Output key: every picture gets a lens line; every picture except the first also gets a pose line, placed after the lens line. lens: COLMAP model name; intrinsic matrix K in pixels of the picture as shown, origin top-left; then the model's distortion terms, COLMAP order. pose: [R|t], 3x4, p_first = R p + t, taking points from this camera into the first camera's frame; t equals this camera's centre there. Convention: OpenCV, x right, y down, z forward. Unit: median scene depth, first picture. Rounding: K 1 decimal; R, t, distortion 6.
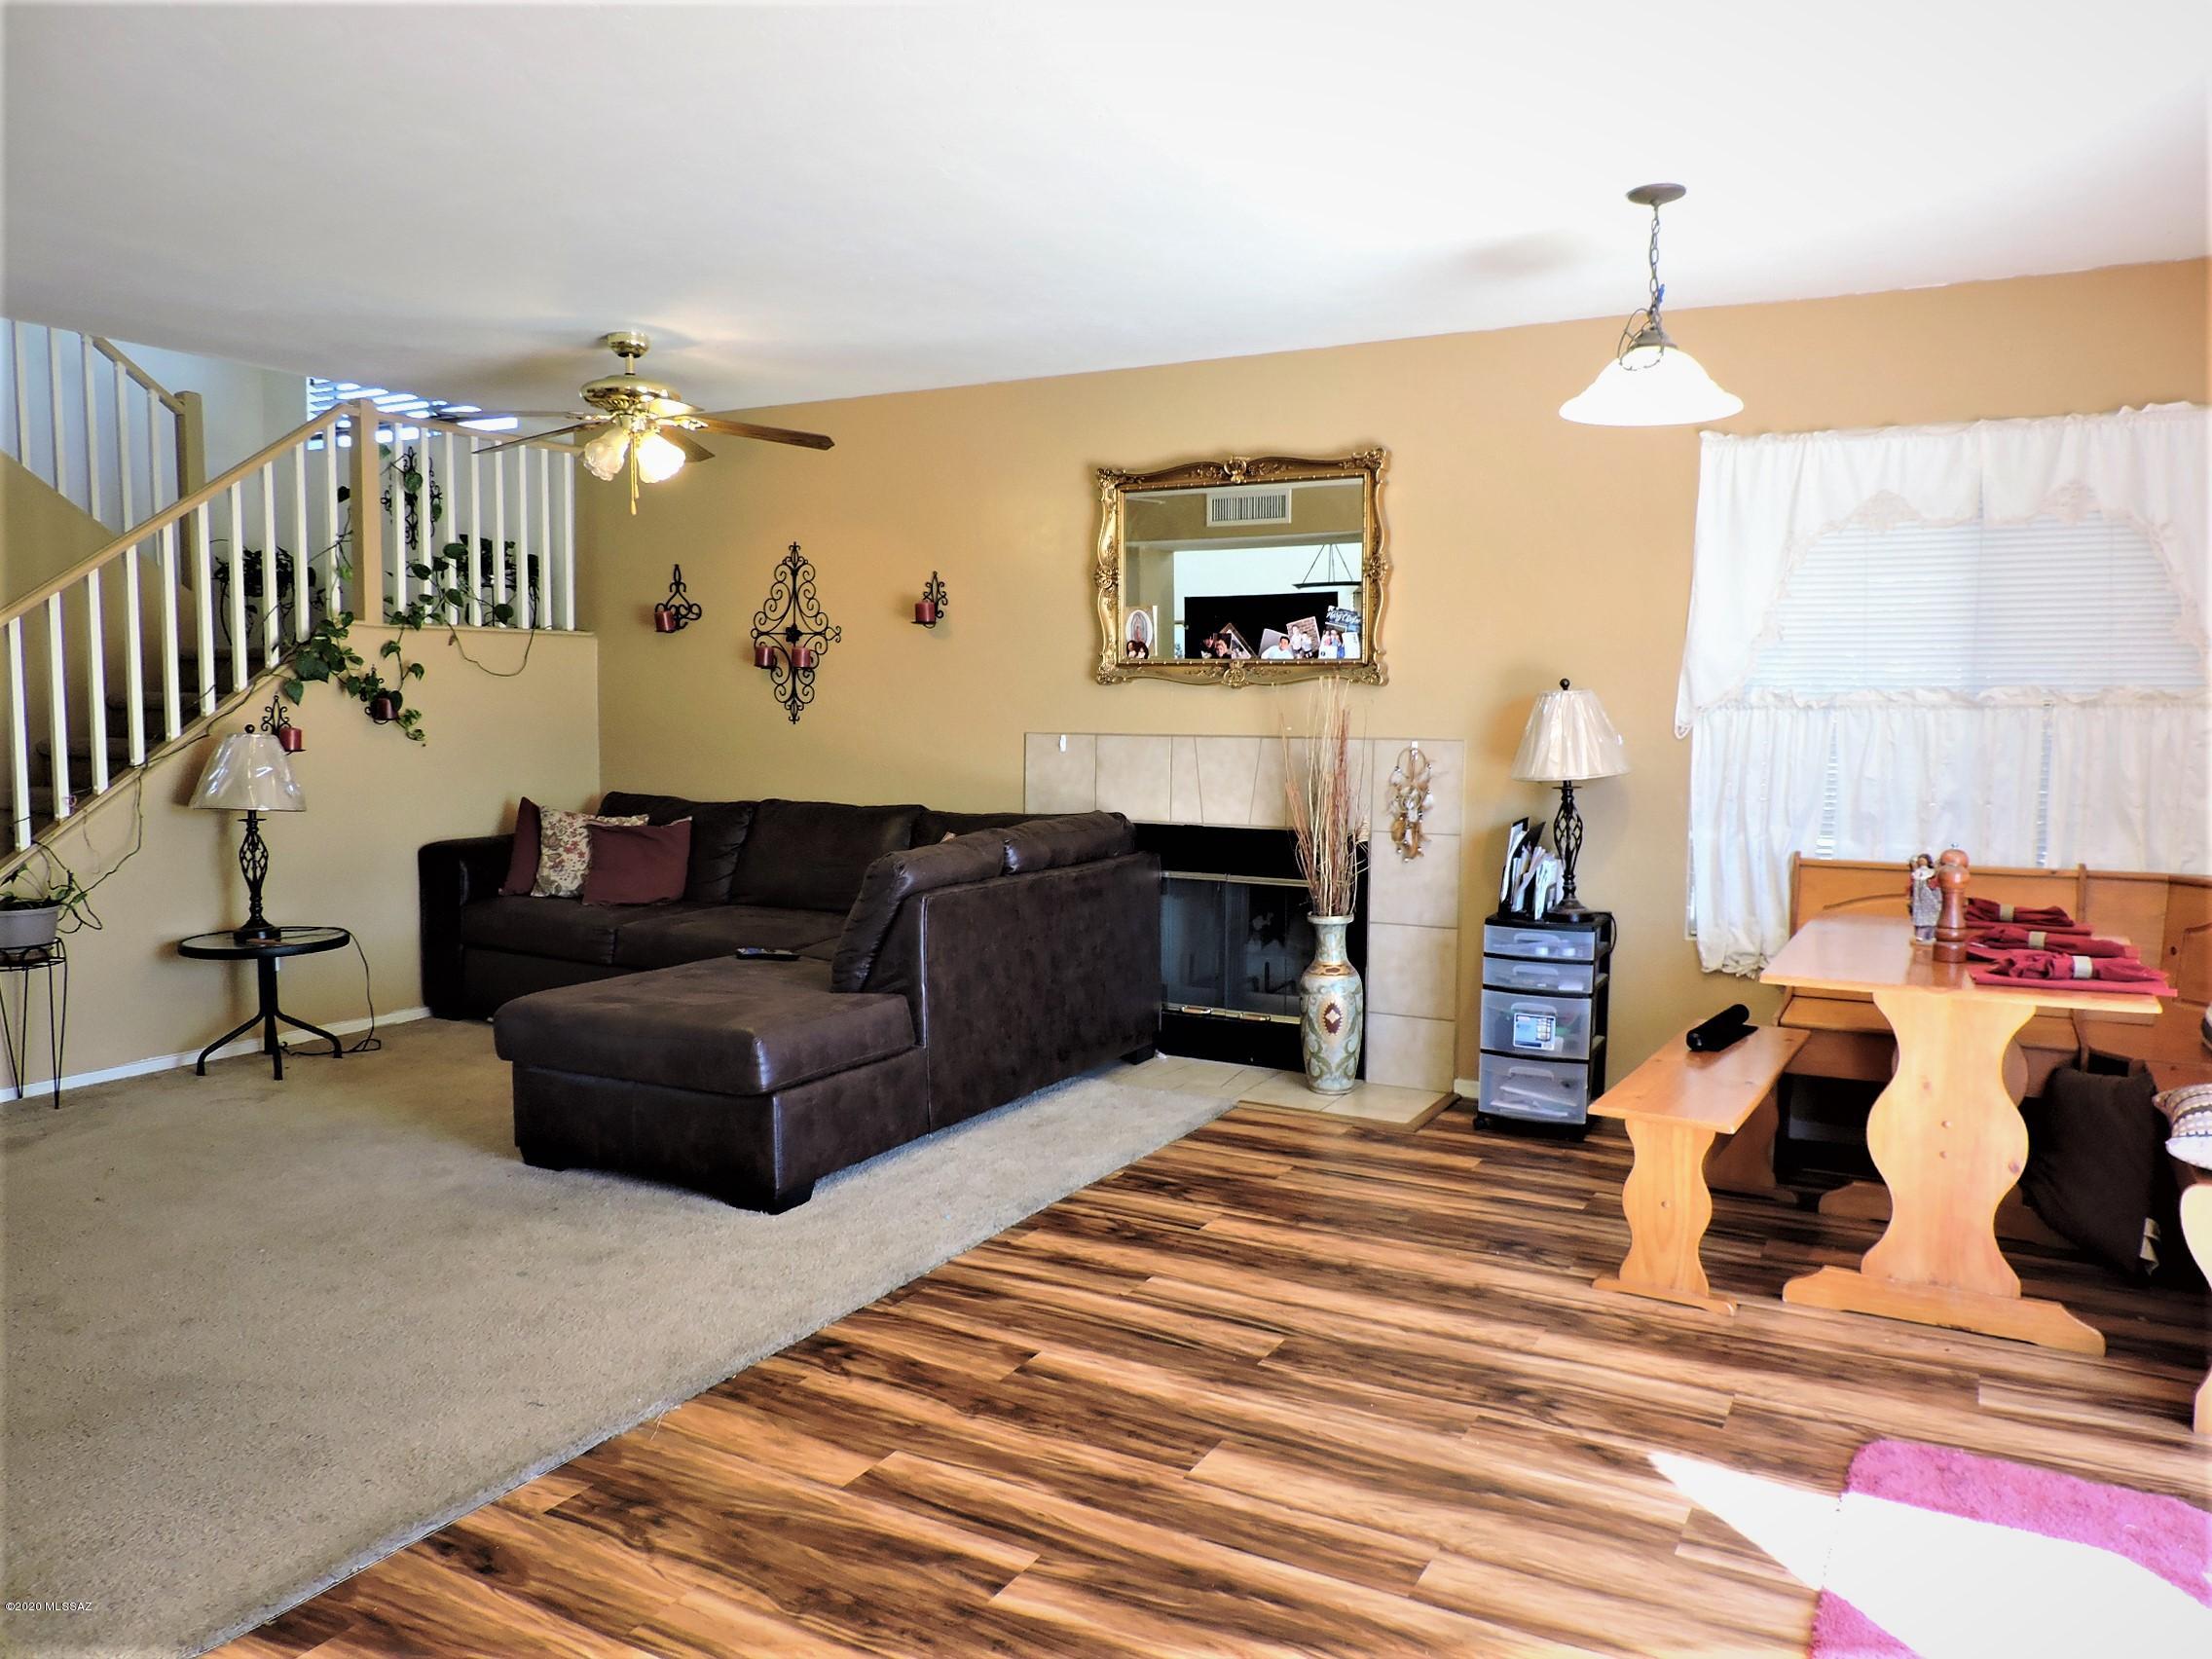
lens RADIAL K [[1612.4, 0, 1106.0], [0, 1612.4, 829.5], [0, 0, 1]] dist [-0.025977, 0.005757]
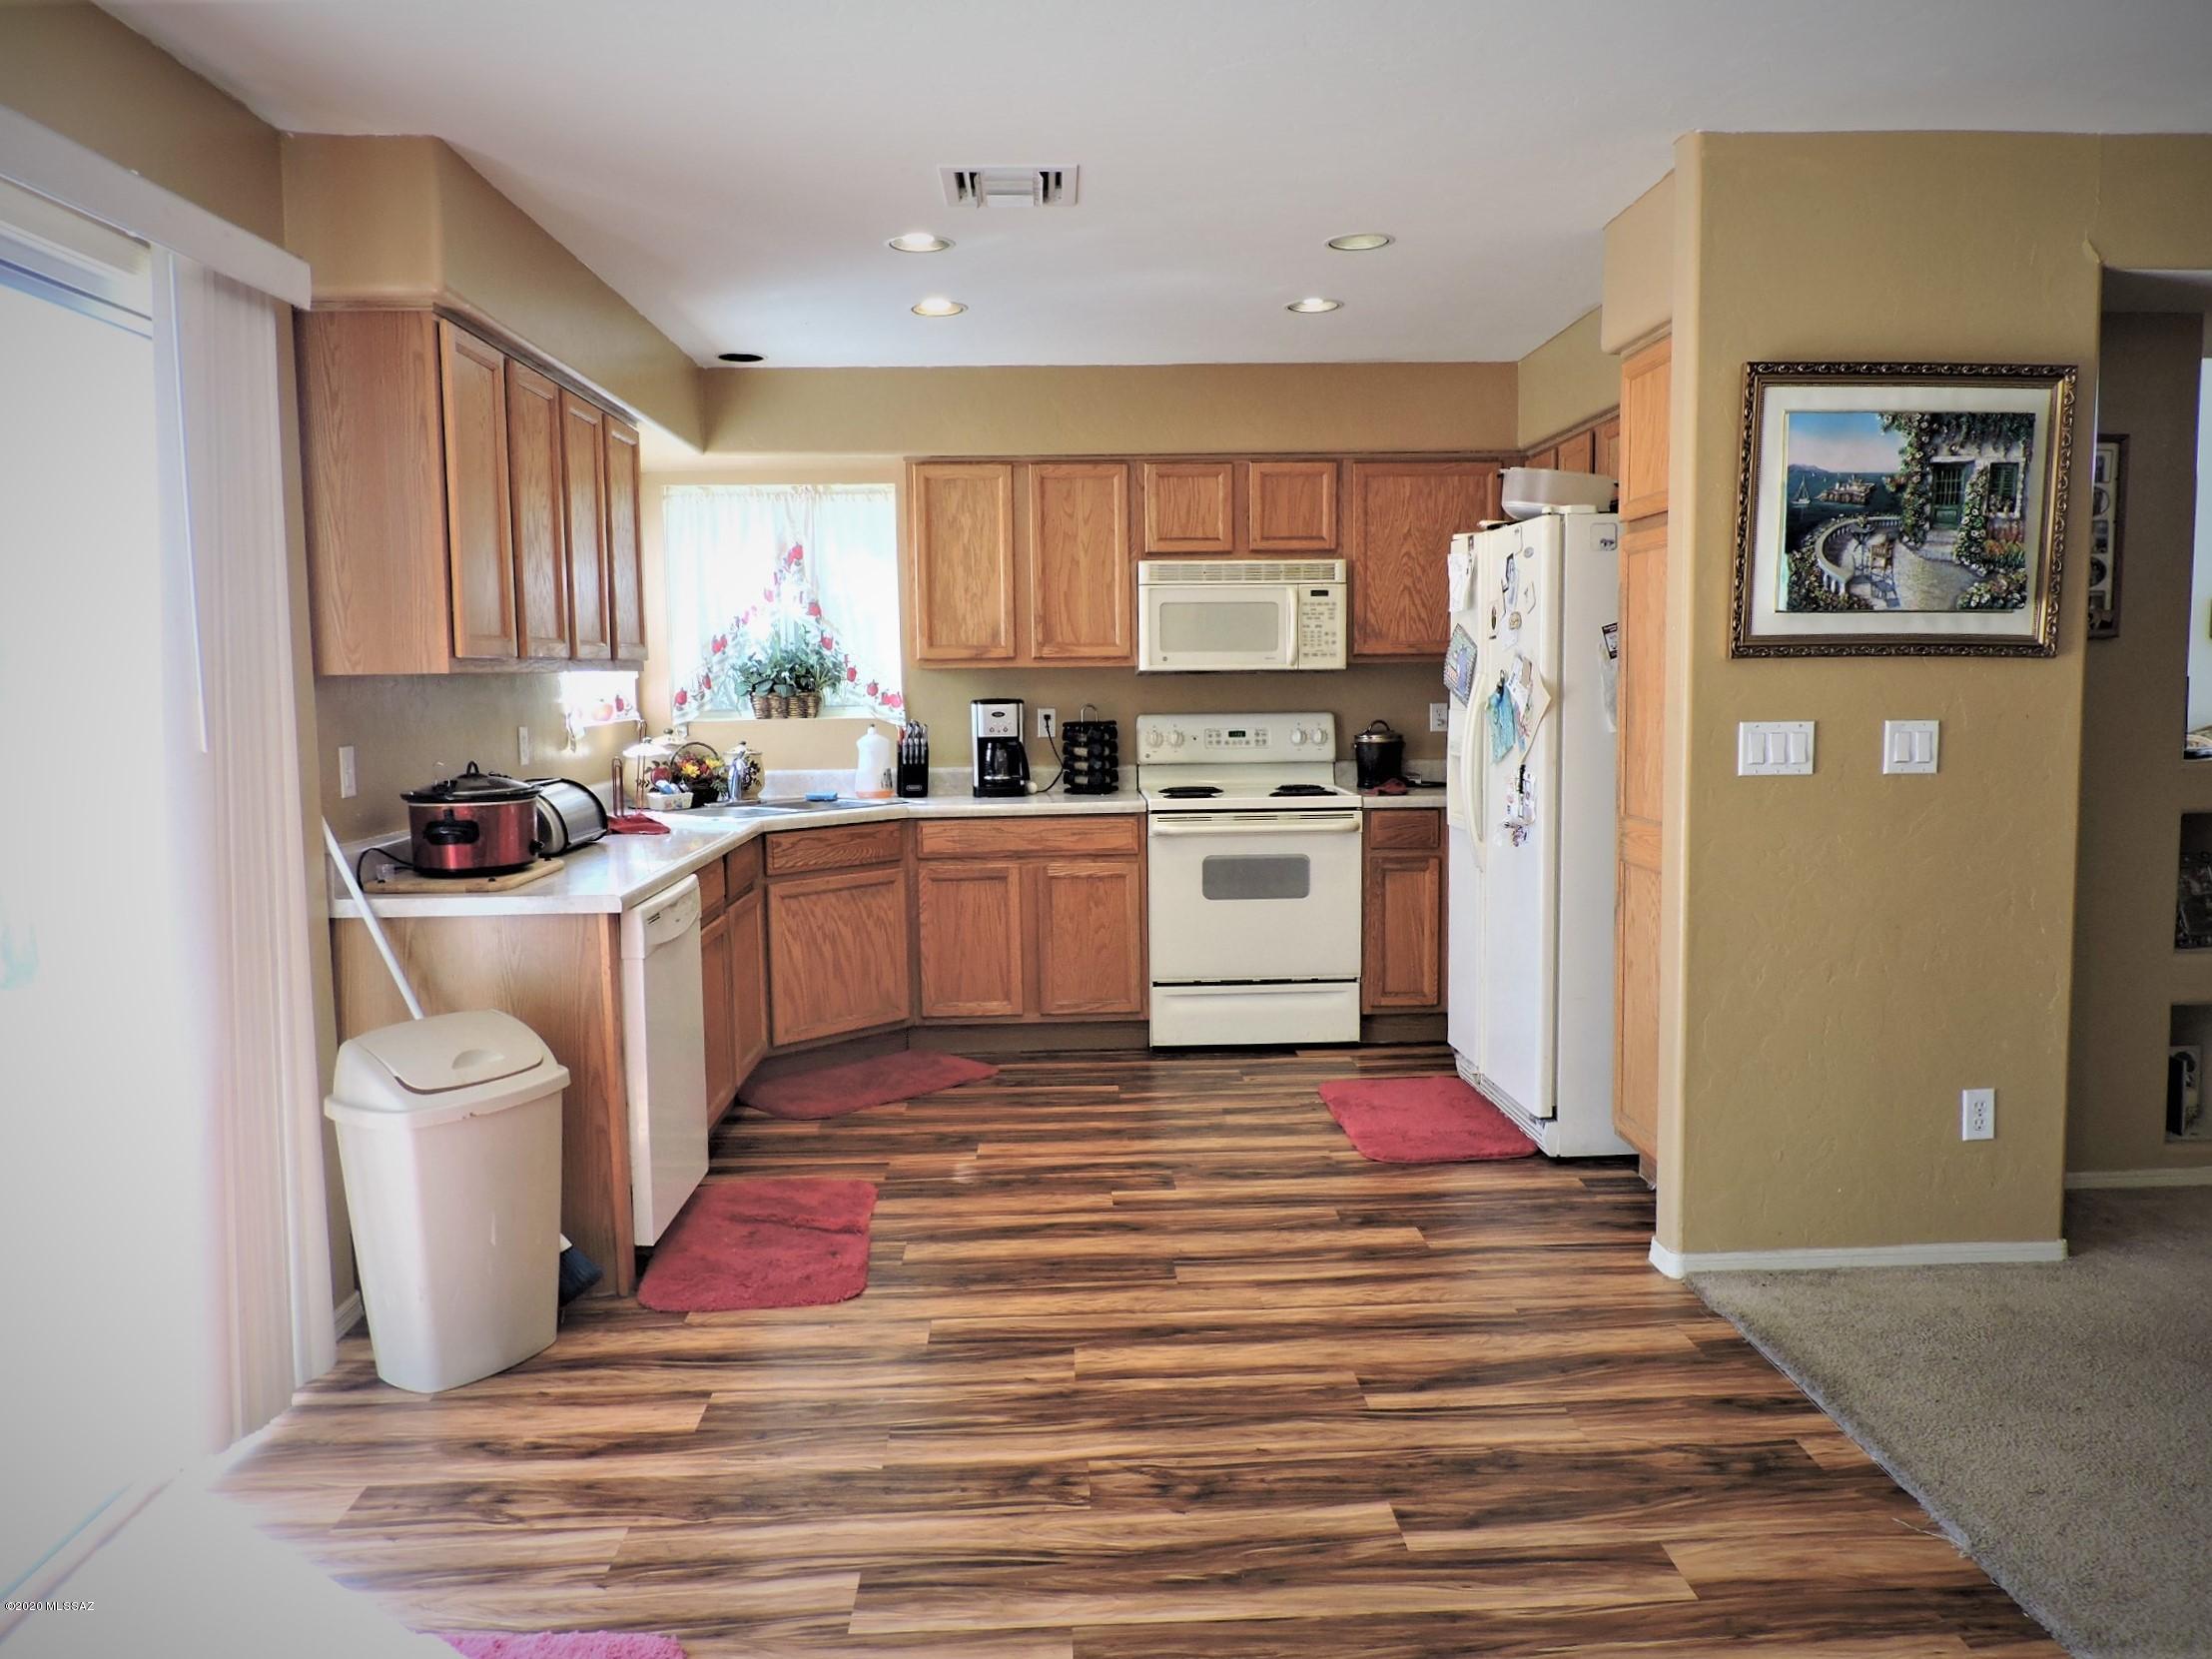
lens RADIAL K [[1612.5, 0, 1106.0], [0, 1612.5, 829.5], [0, 0, 1]] dist [-0.025977, 0.005757]
pose [[-0.860770, 0.058222, -0.505653, 0.407544], [-0.029820, 0.985962, 0.164288, -0.106354], [0.508120, 0.156493, -0.846950, 1.126744]]
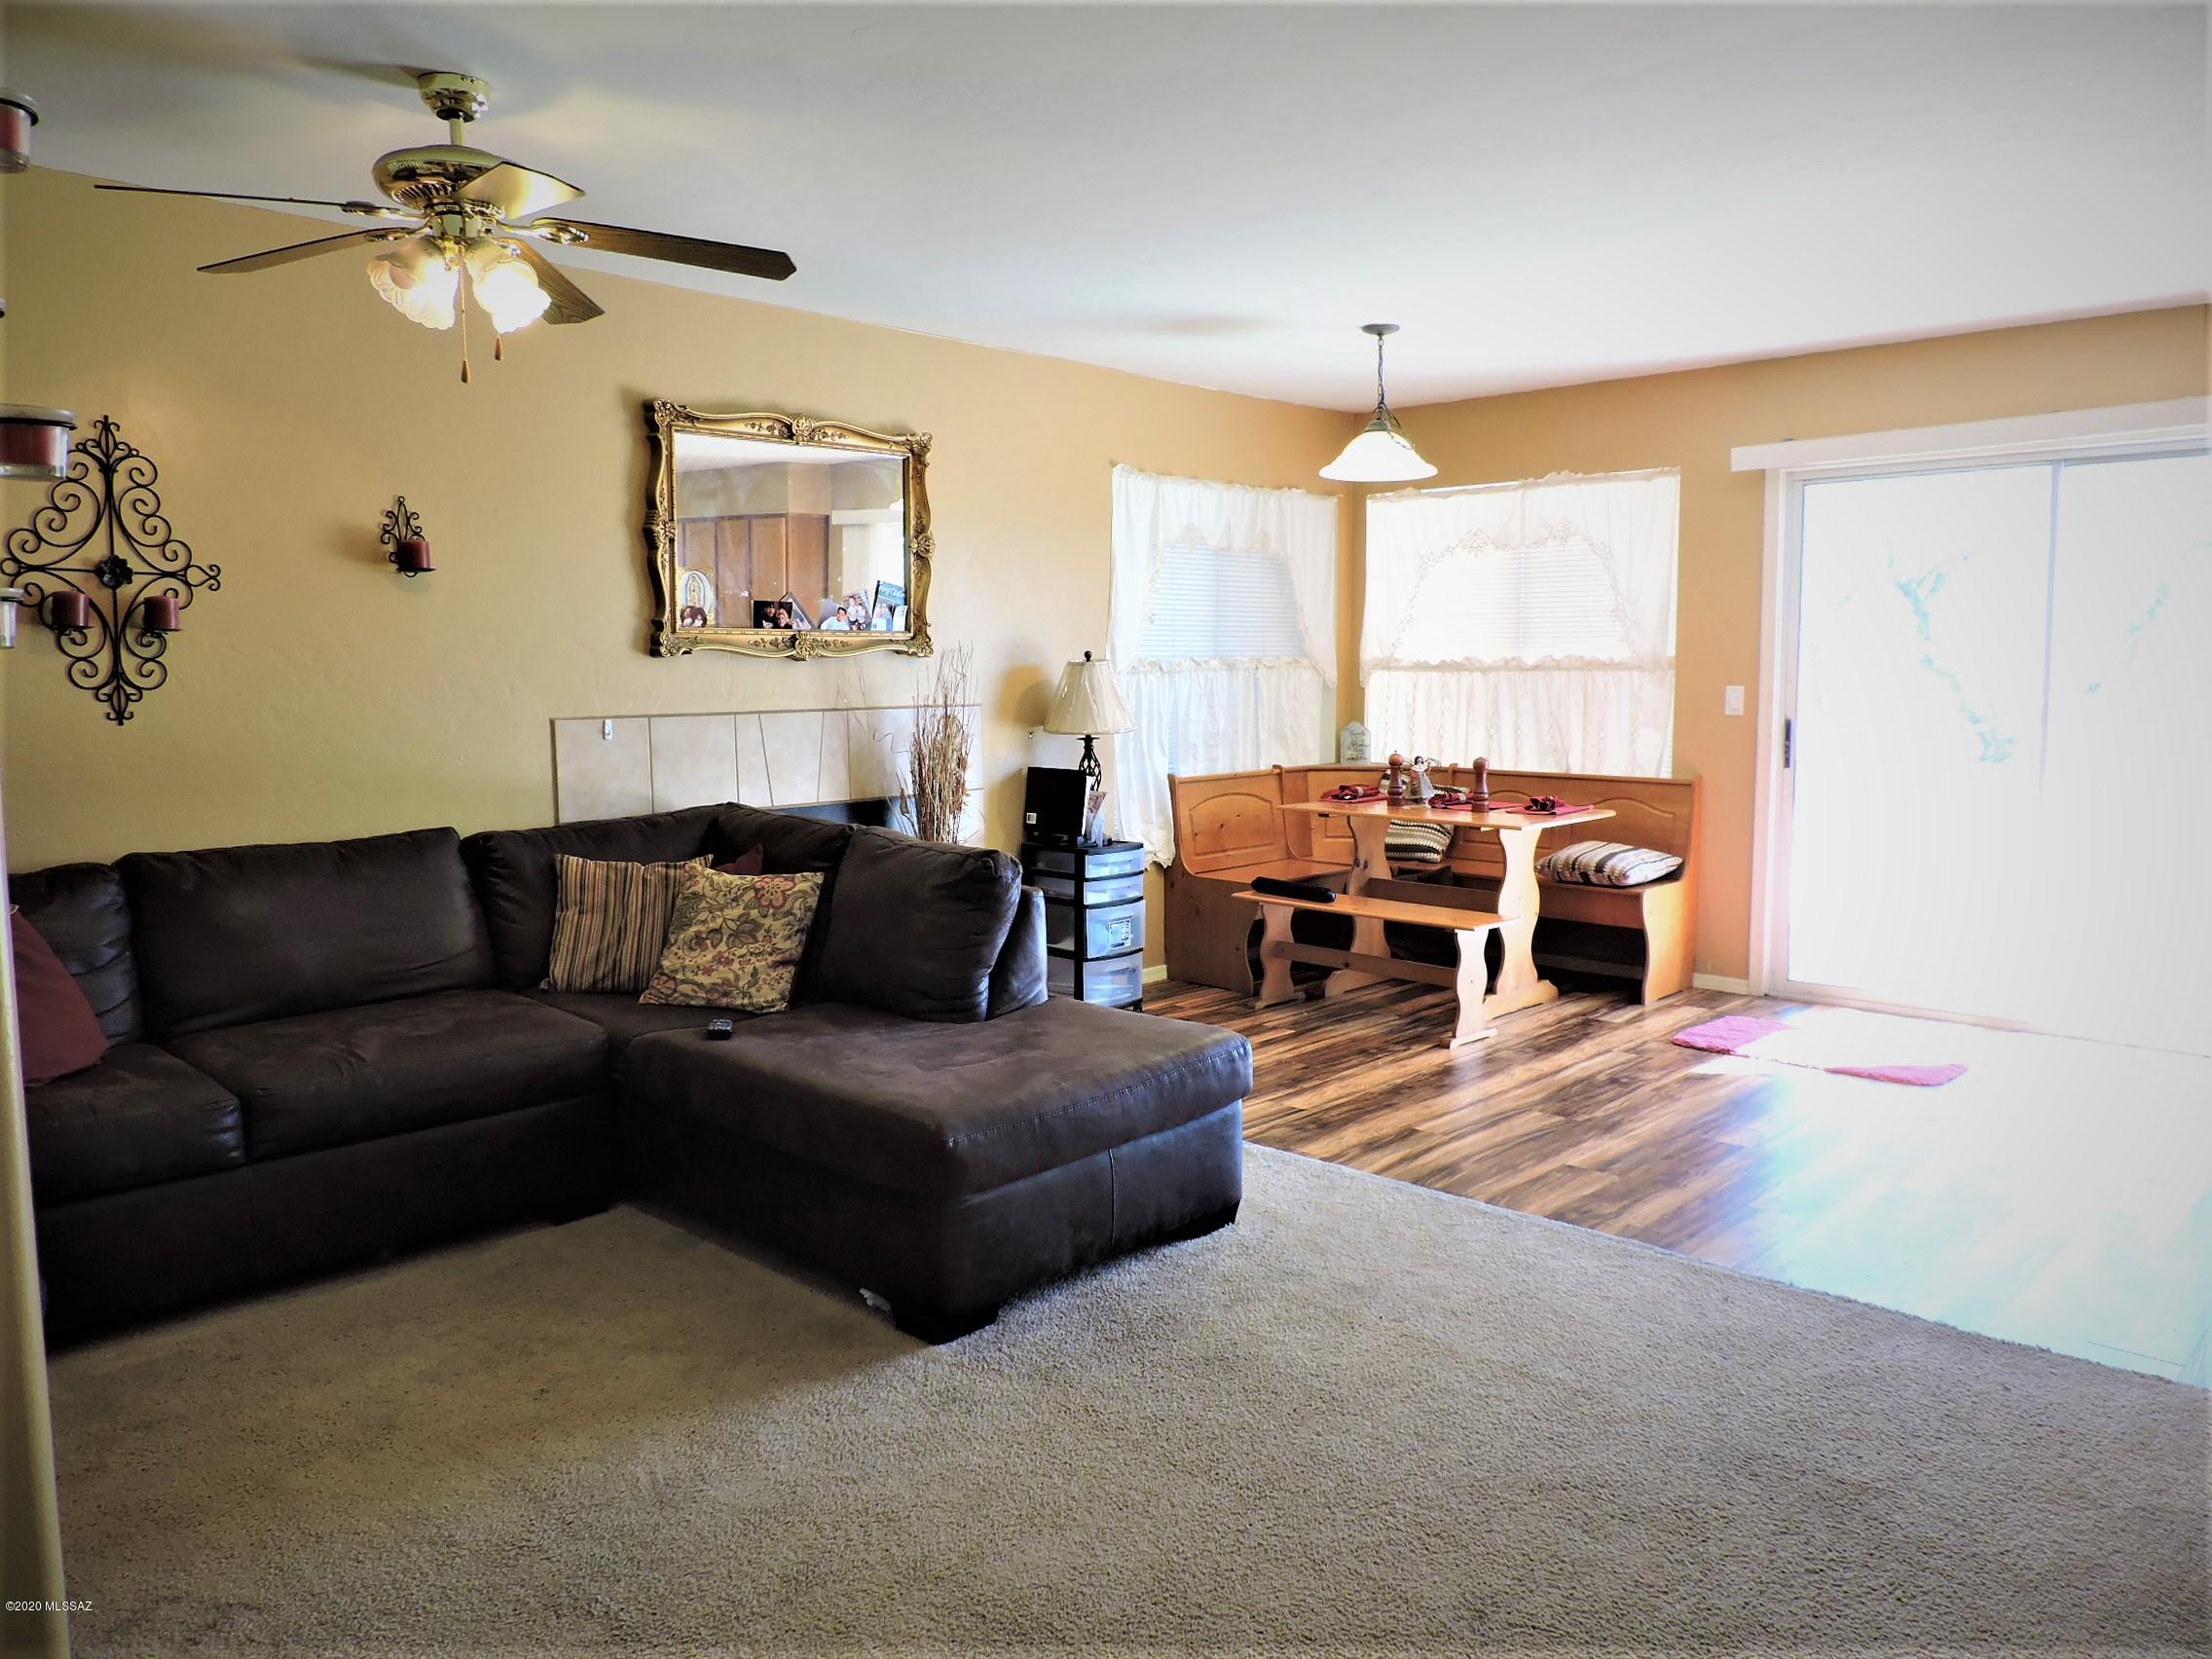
lens RADIAL K [[1612.4, 0, 1106.0], [0, 1612.4, 829.5], [0, 0, 1]] dist [-0.025977, 0.005757]
pose [[0.234837, -0.105012, 0.966346, -1.192611], [0.086370, 0.992469, 0.086862, -0.082456], [-0.968190, 0.063065, 0.242139, 0.891436]]
